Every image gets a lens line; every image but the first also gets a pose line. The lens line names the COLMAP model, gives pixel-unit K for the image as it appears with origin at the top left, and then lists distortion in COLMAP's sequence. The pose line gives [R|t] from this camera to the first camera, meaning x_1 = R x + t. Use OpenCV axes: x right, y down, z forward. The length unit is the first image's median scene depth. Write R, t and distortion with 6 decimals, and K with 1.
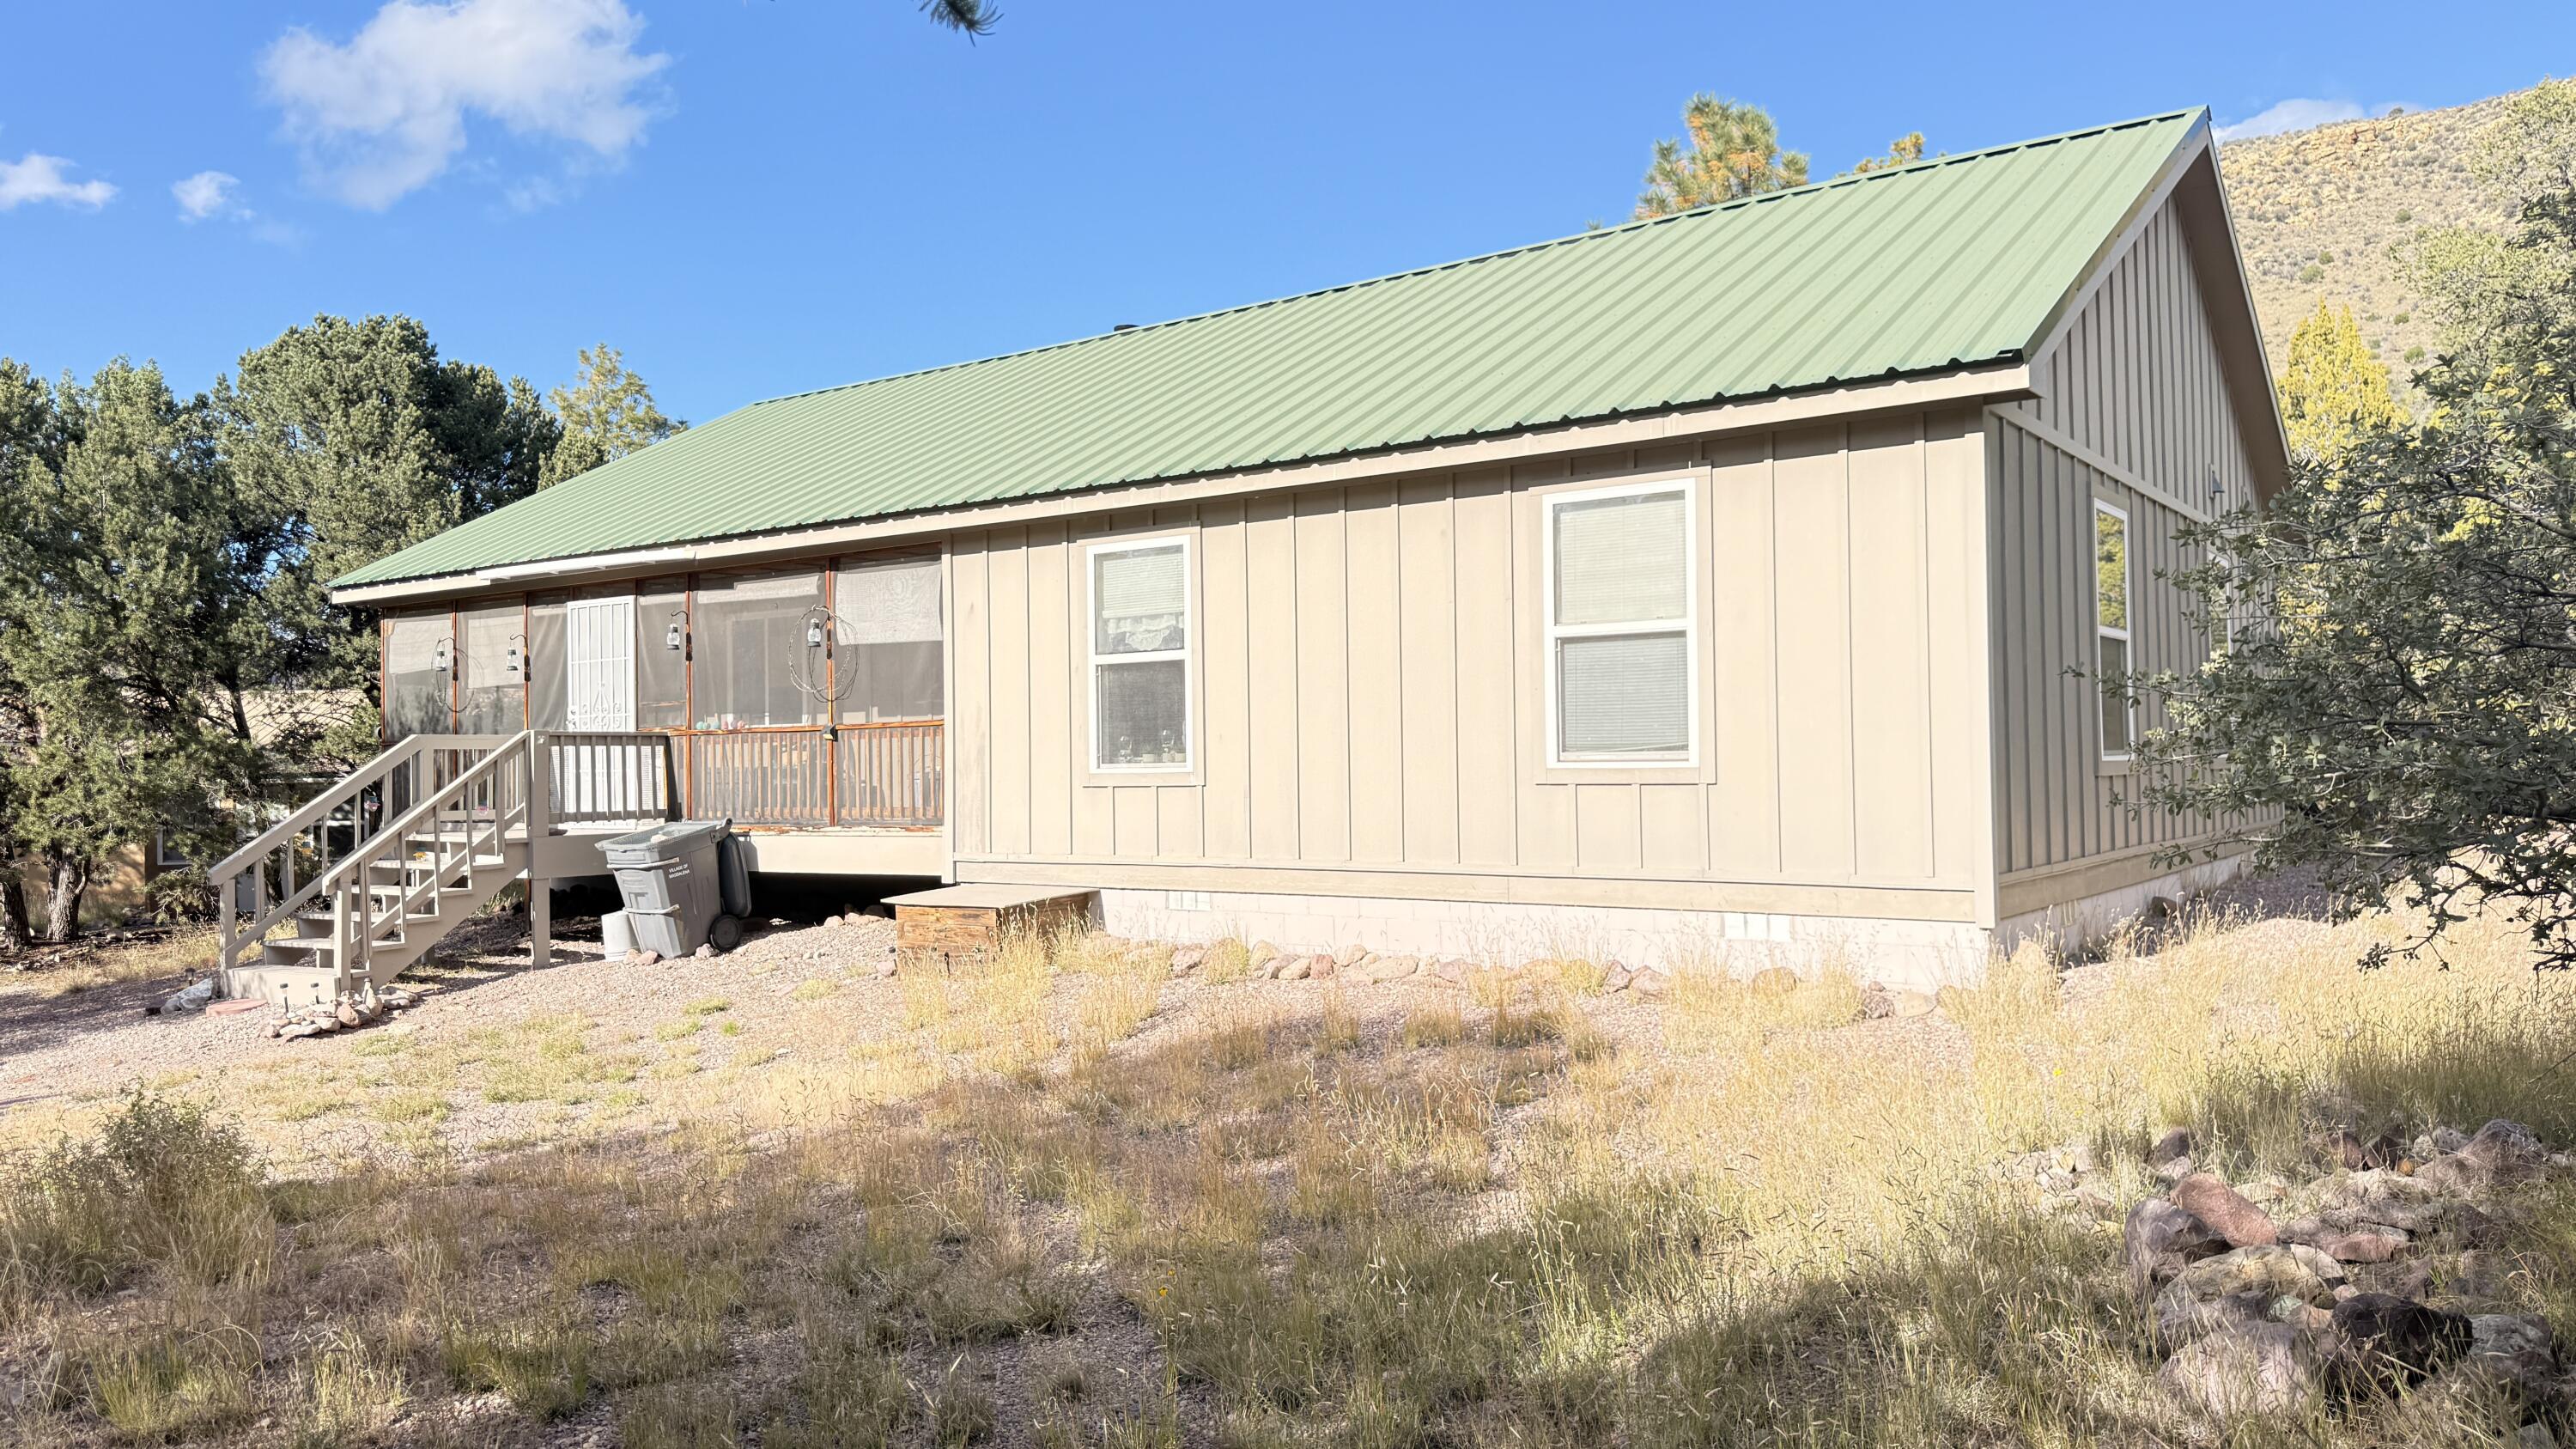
lens RADIAL K [[1781.3, 0, 1274.7], [0, 1781.3, 724.9], [0, 0, 1]] dist [0.076674, -0.005988]
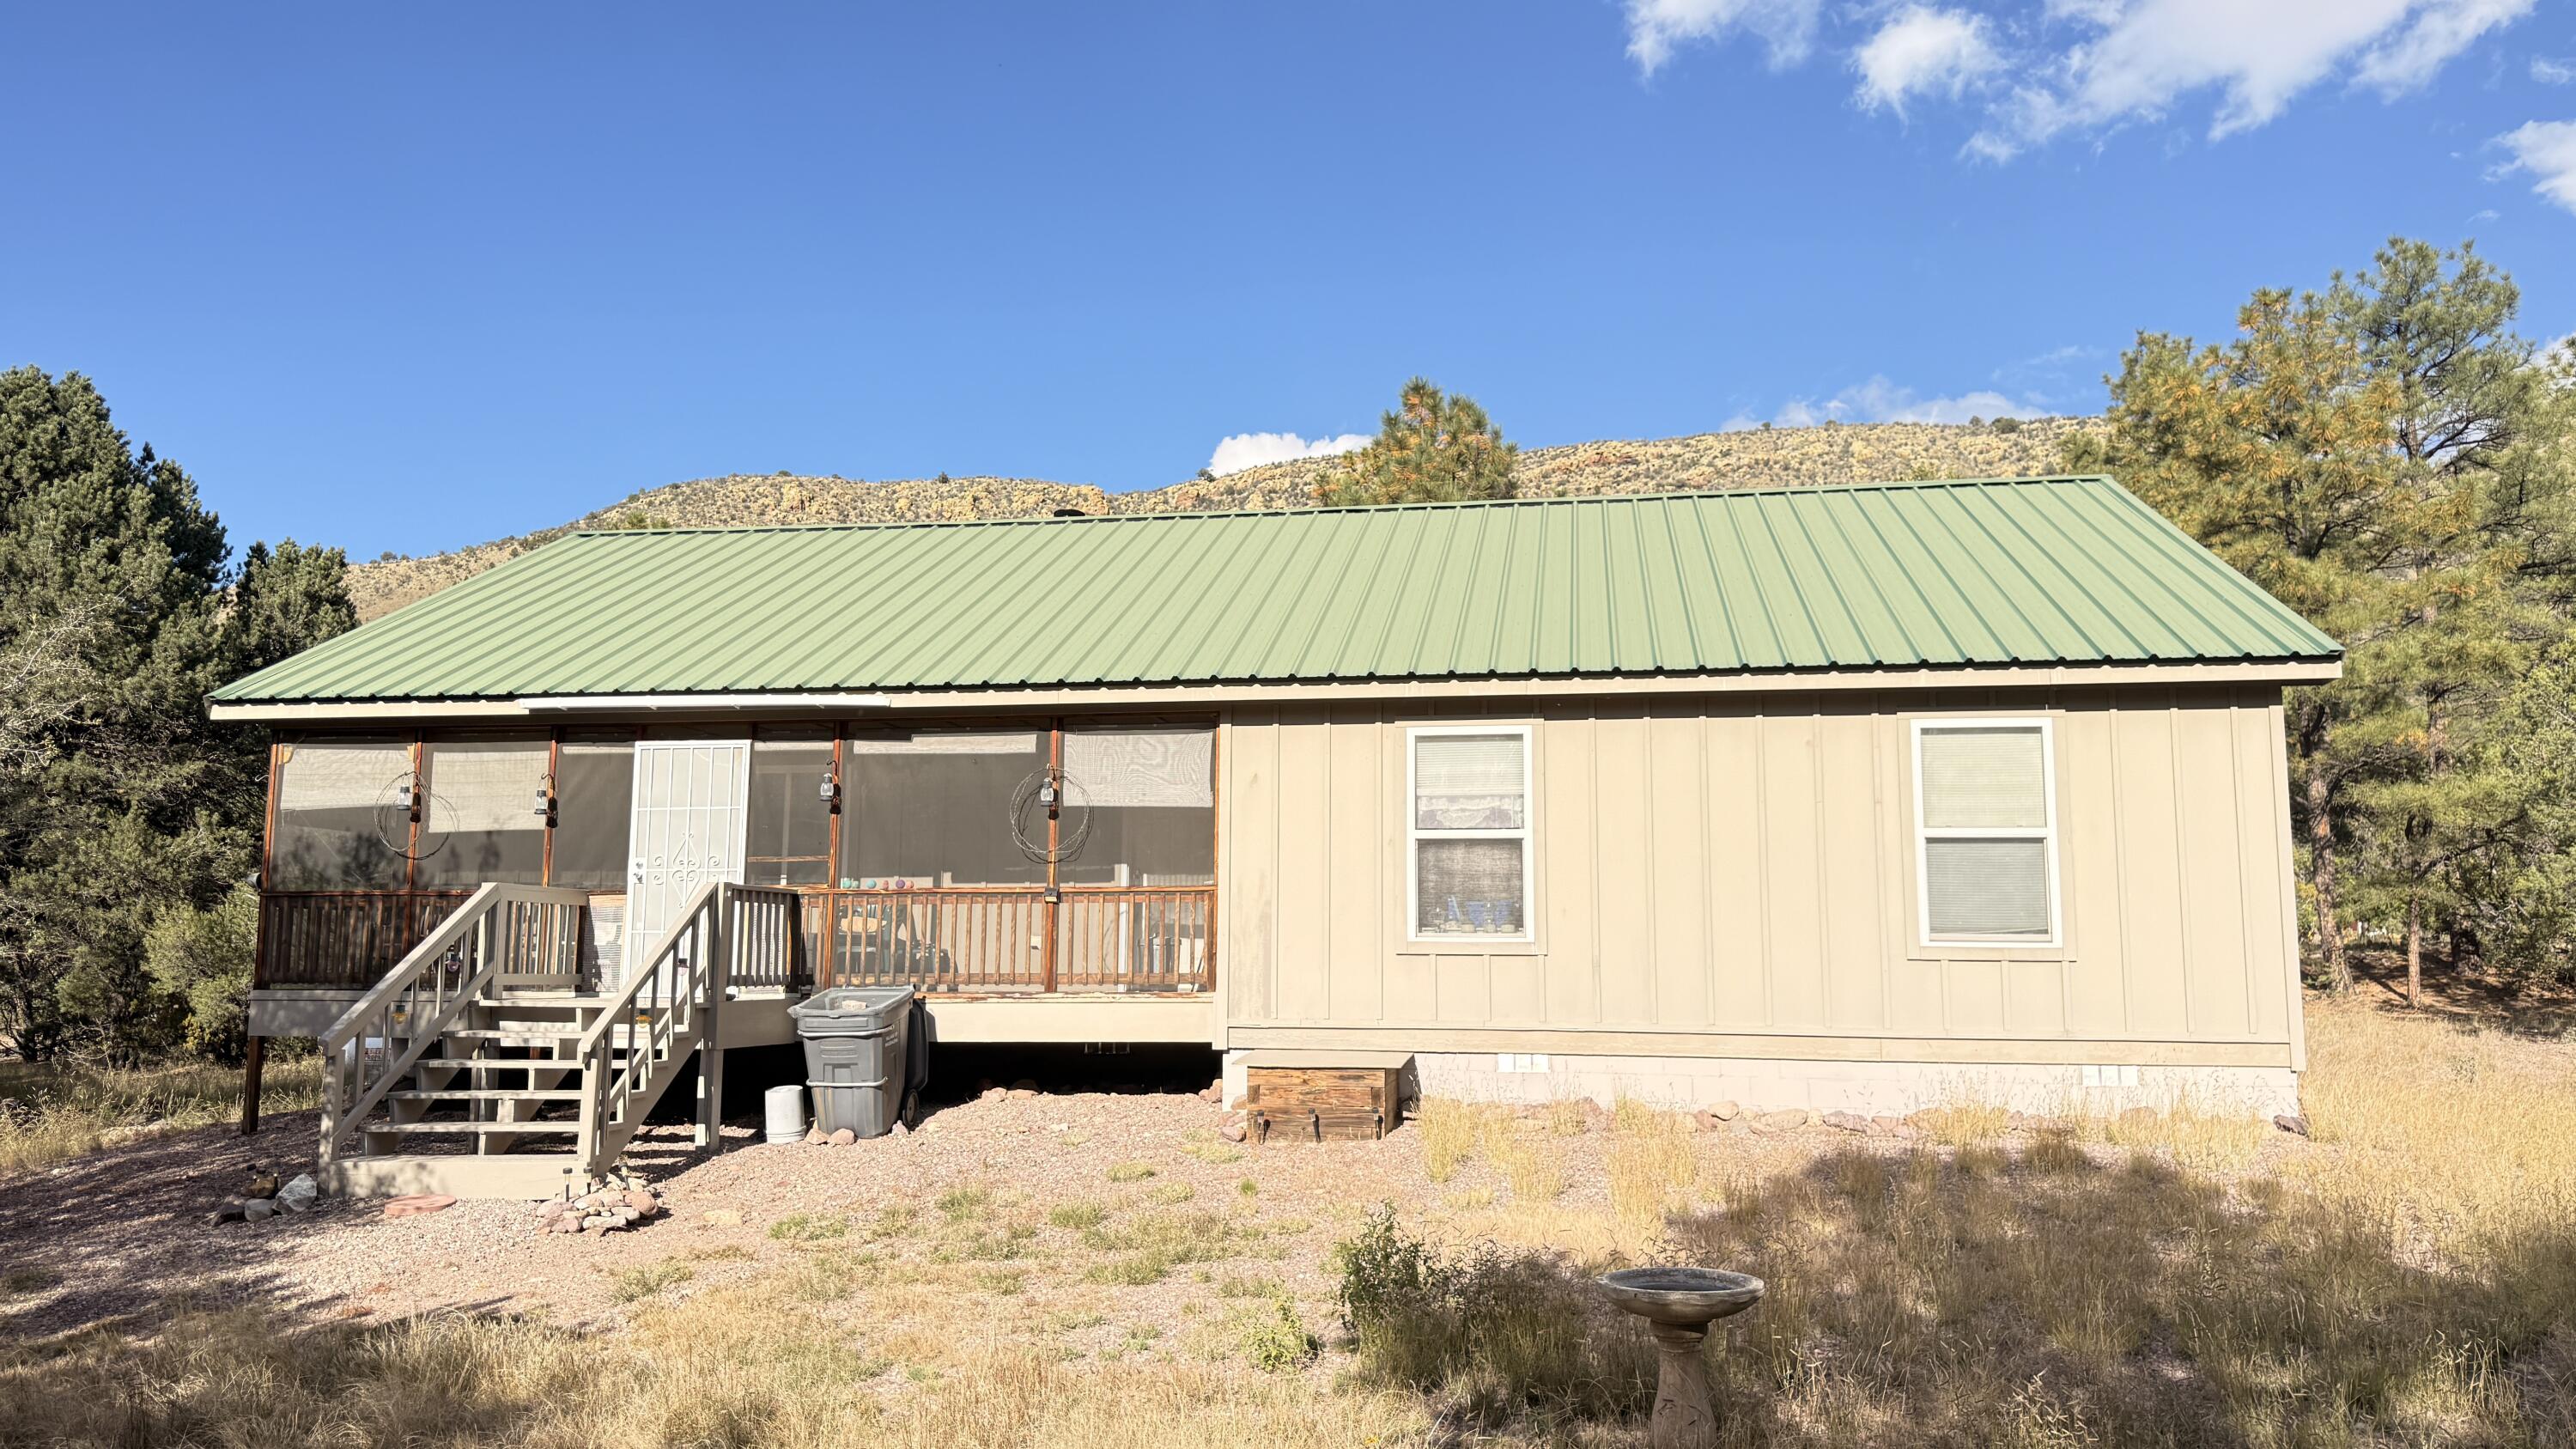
lens RADIAL K [[1781.3, 0, 1286.9], [0, 1781.3, 718.7], [0, 0, 1]] dist [0.076674, -0.005988]
pose [[0.893652, 0.081447, 0.441308, -0.596093], [-0.028306, 0.991664, -0.125701, 0.028695], [-0.447867, 0.099842, 0.888508, 0.073944]]
